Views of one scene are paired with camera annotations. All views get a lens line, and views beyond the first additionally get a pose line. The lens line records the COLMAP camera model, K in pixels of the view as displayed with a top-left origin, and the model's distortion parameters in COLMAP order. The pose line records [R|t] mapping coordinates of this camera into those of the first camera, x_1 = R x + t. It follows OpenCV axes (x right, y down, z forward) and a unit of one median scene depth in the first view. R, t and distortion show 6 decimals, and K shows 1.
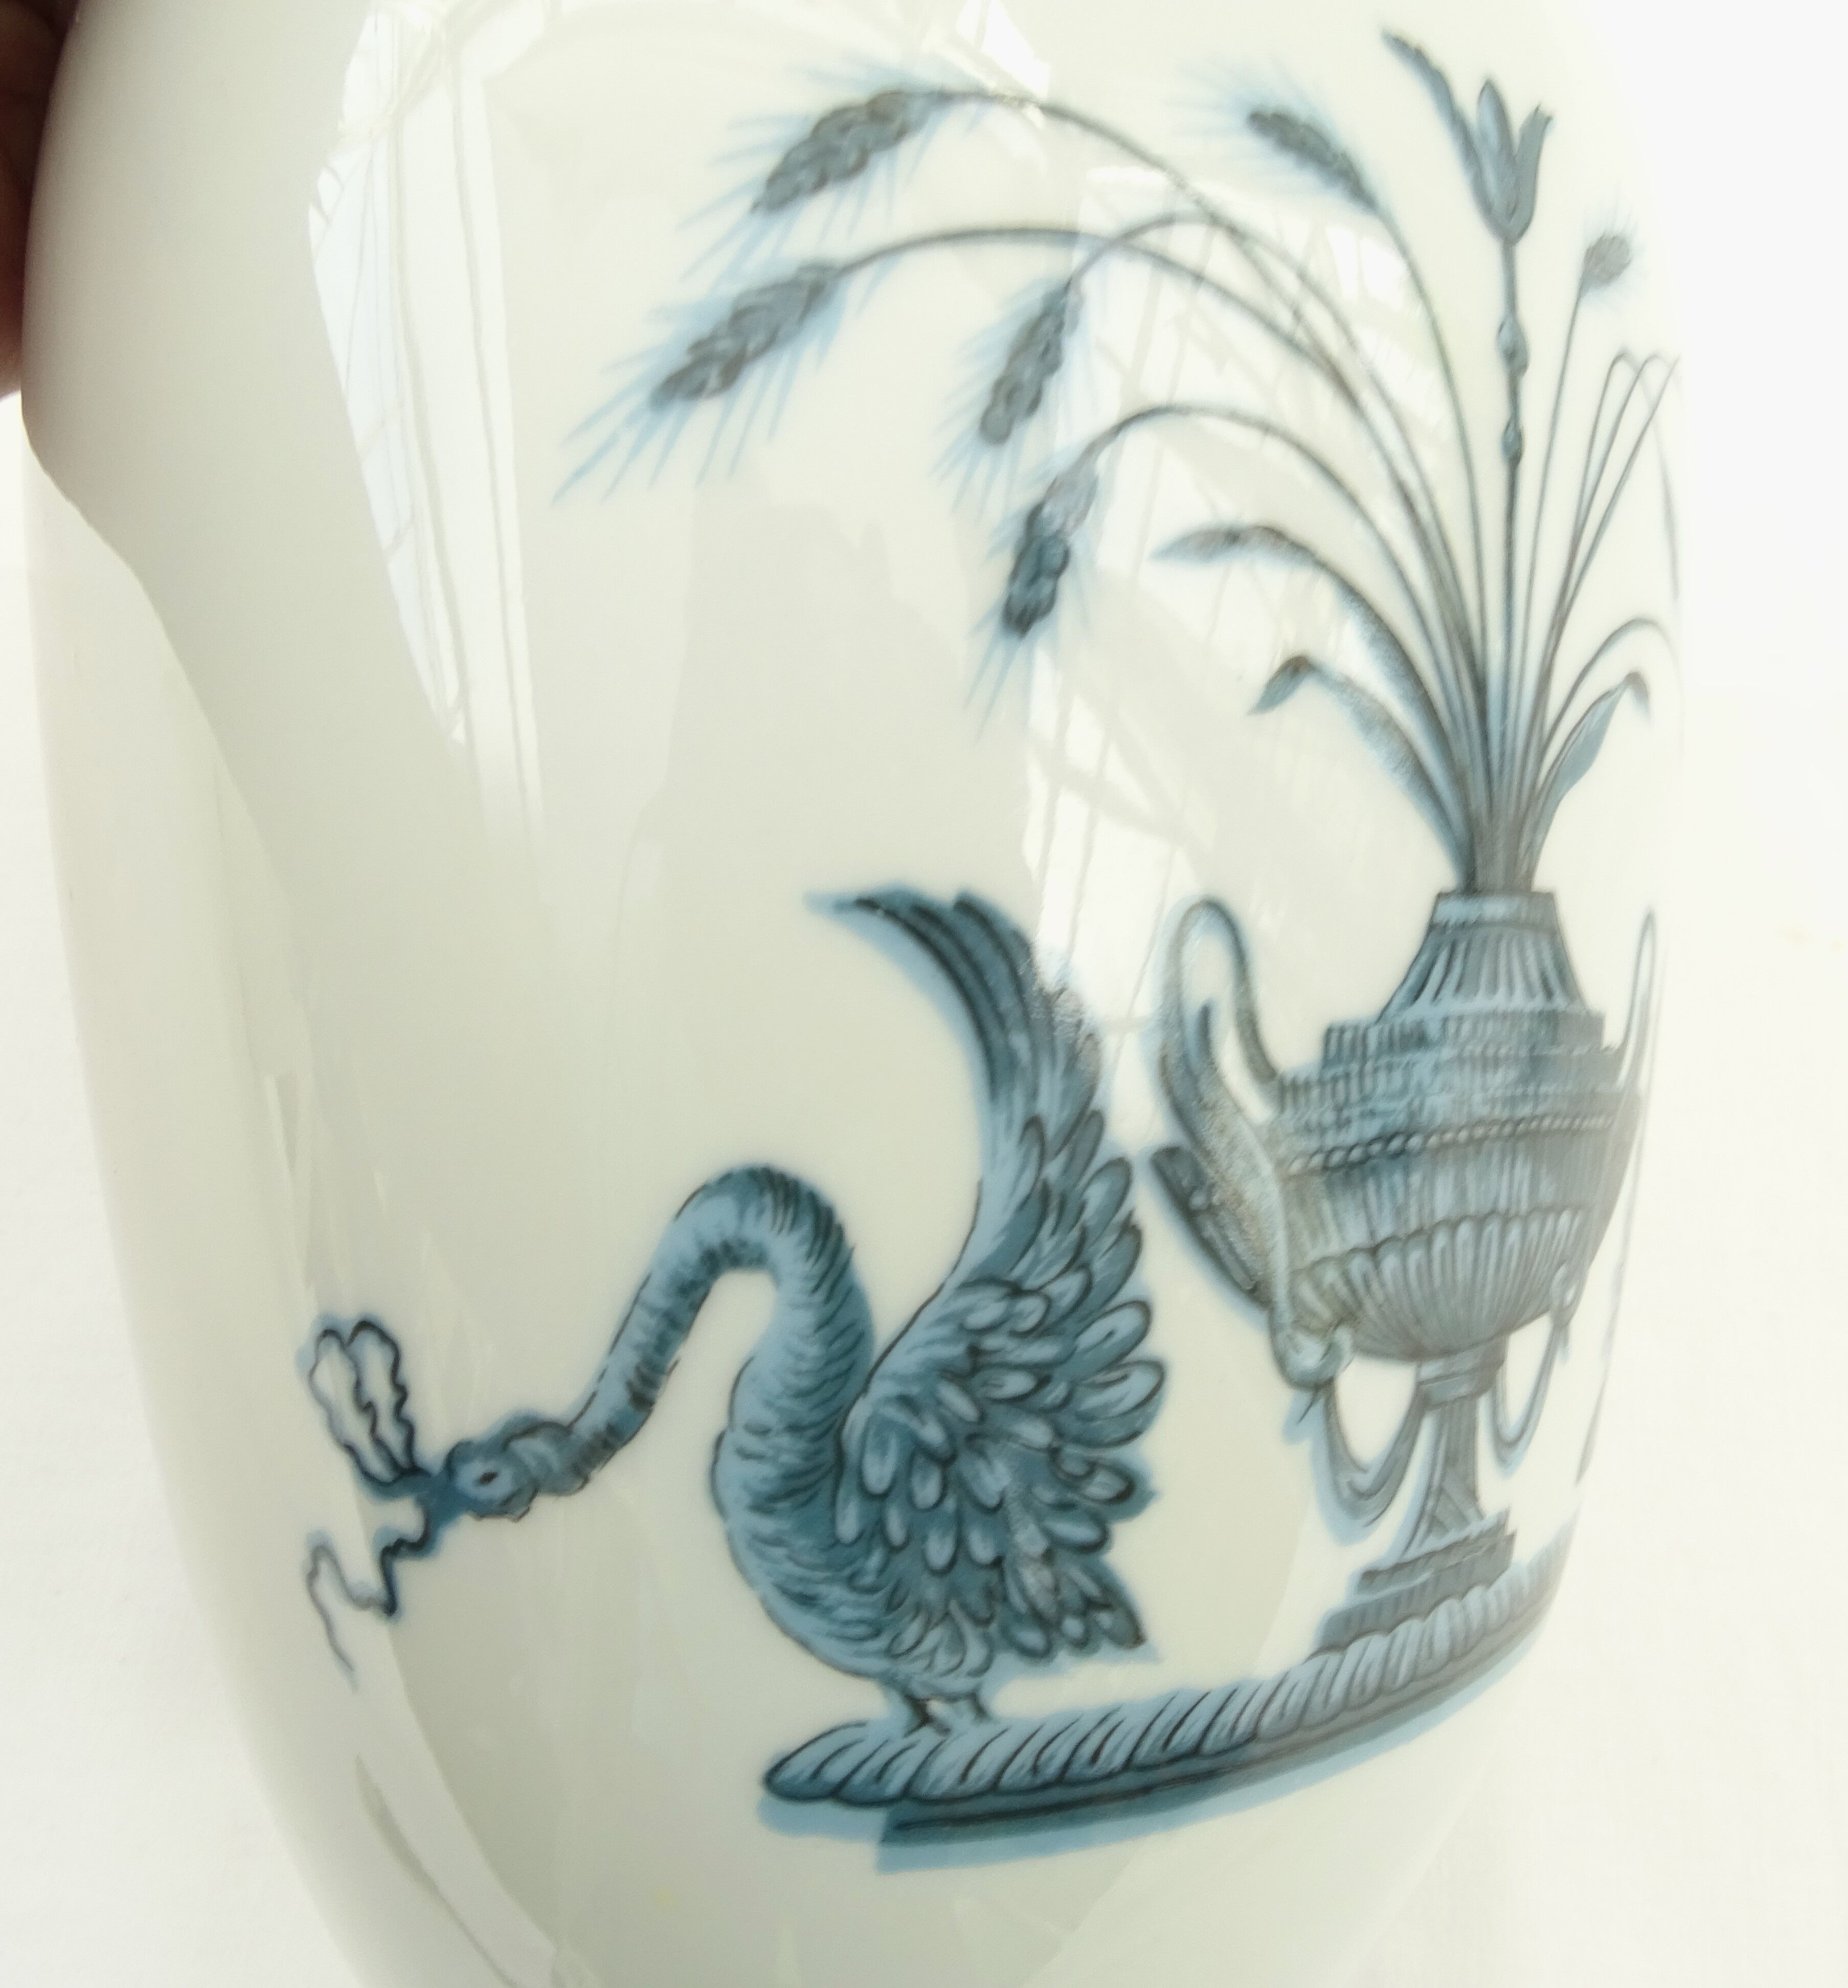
lens RADIAL K [[1918.0, 0, 979.3], [0, 1918.0, 1000.3], [0, 0, 1]] dist [0.004052, -0.011142]
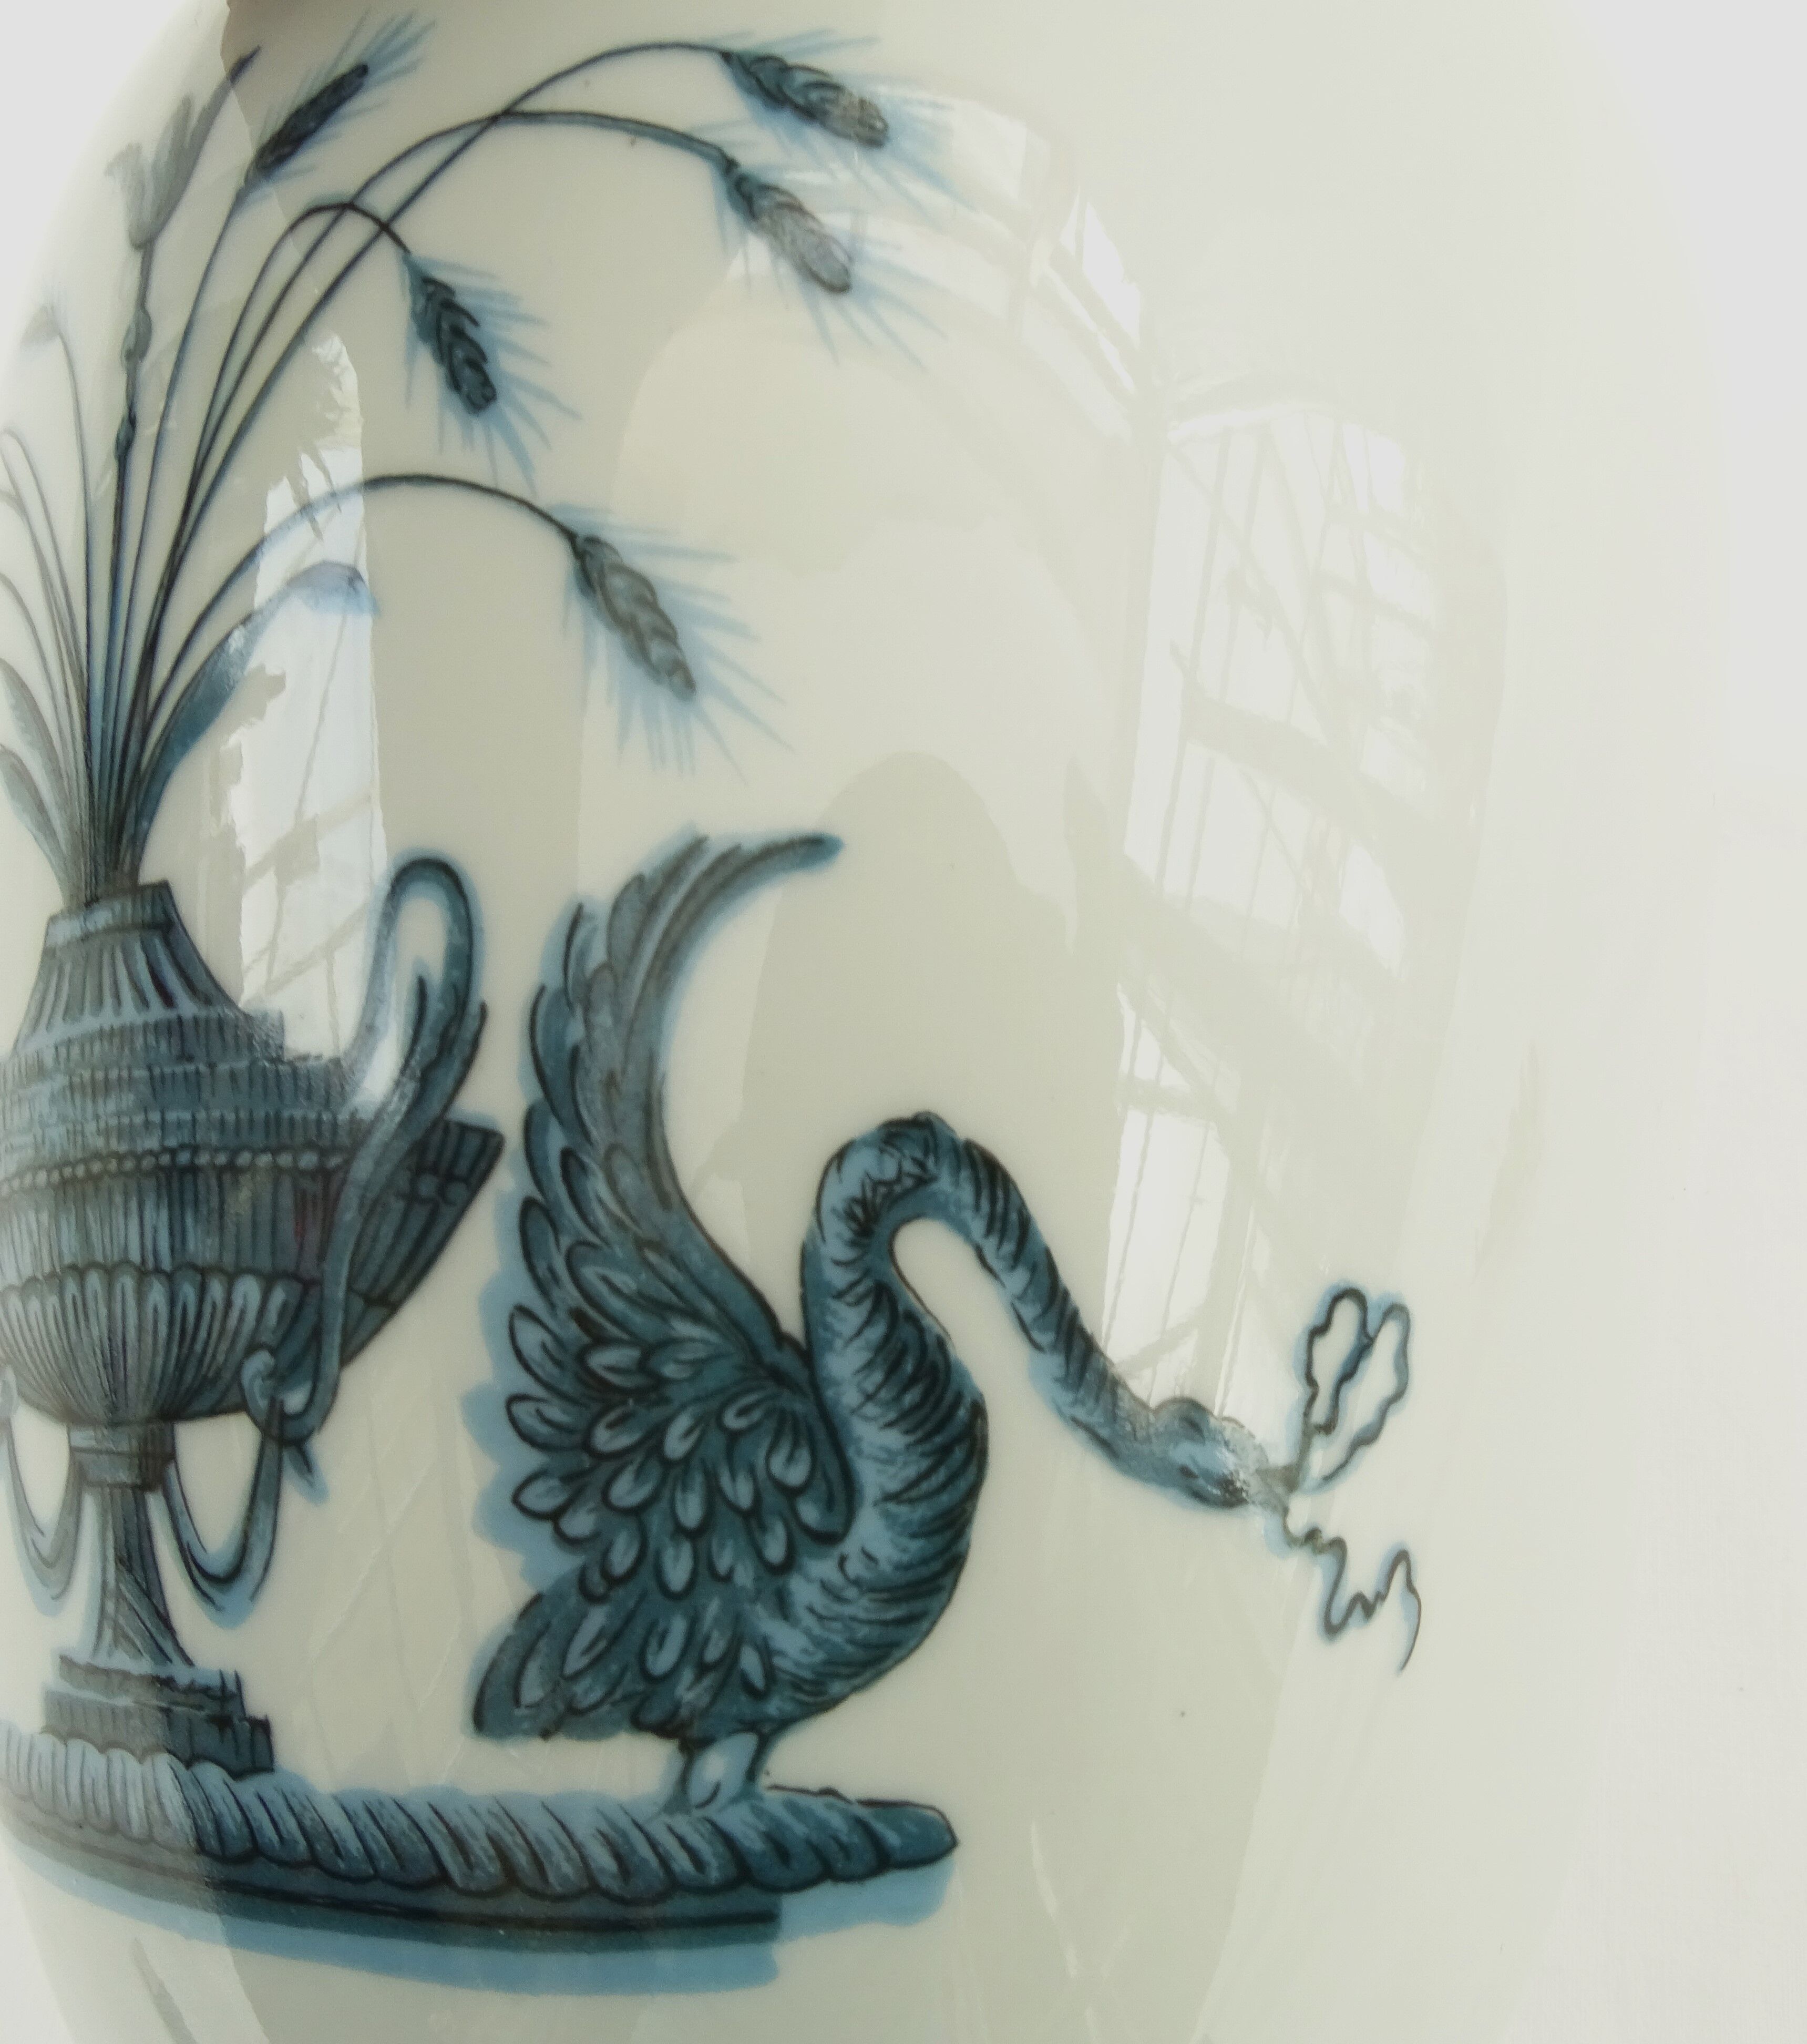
lens RADIAL K [[1939.7, 0, 959.8], [0, 1939.7, 1025.3], [0, 0, 1]] dist [0.003278, -0.016144]
pose [[0.170278, -0.163431, -0.971749, 1.356561], [-0.022420, 0.985253, -0.169630, 0.164878], [0.985141, 0.050671, 0.164103, 1.392304]]
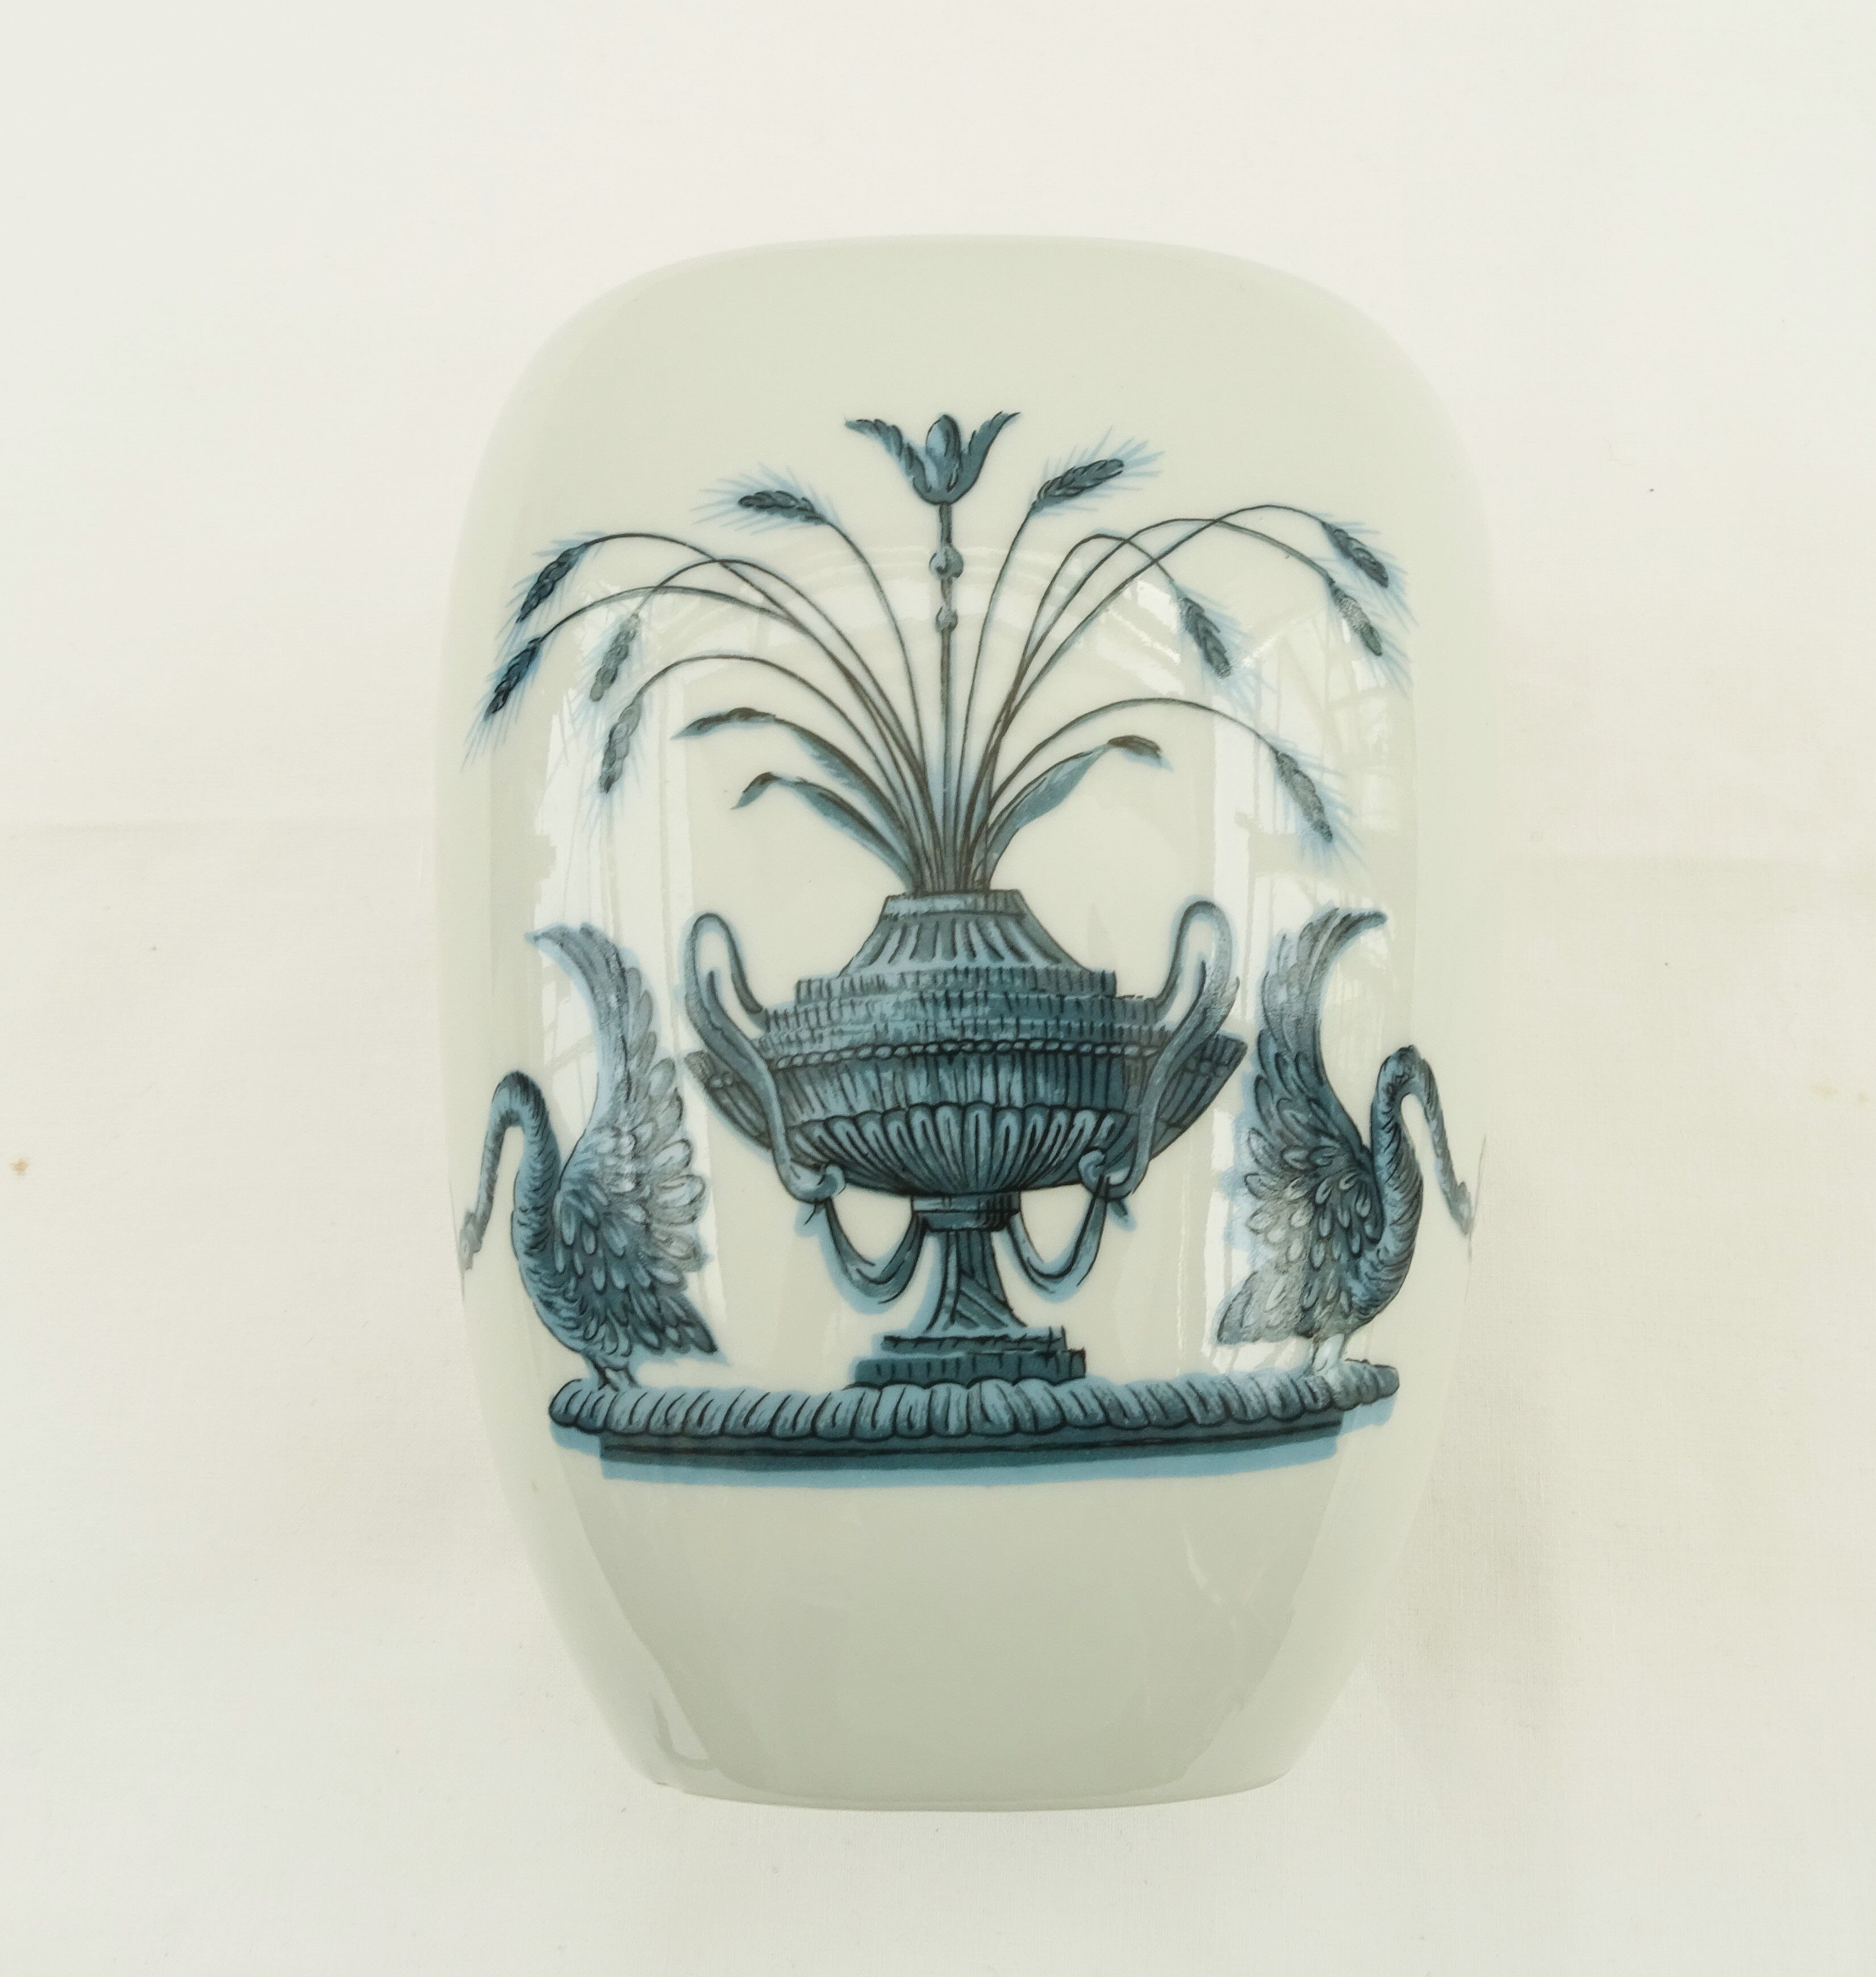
lens RADIAL K [[2165.0, 0, 938.1], [0, 2165.0, 843.4], [0, 0, 1]] dist [-0.012796, 0.003204]
pose [[0.704314, -0.164720, -0.690514, 1.659771], [0.000407, 0.972801, -0.231644, 0.349687], [0.709889, 0.162869, 0.685224, -0.252240]]
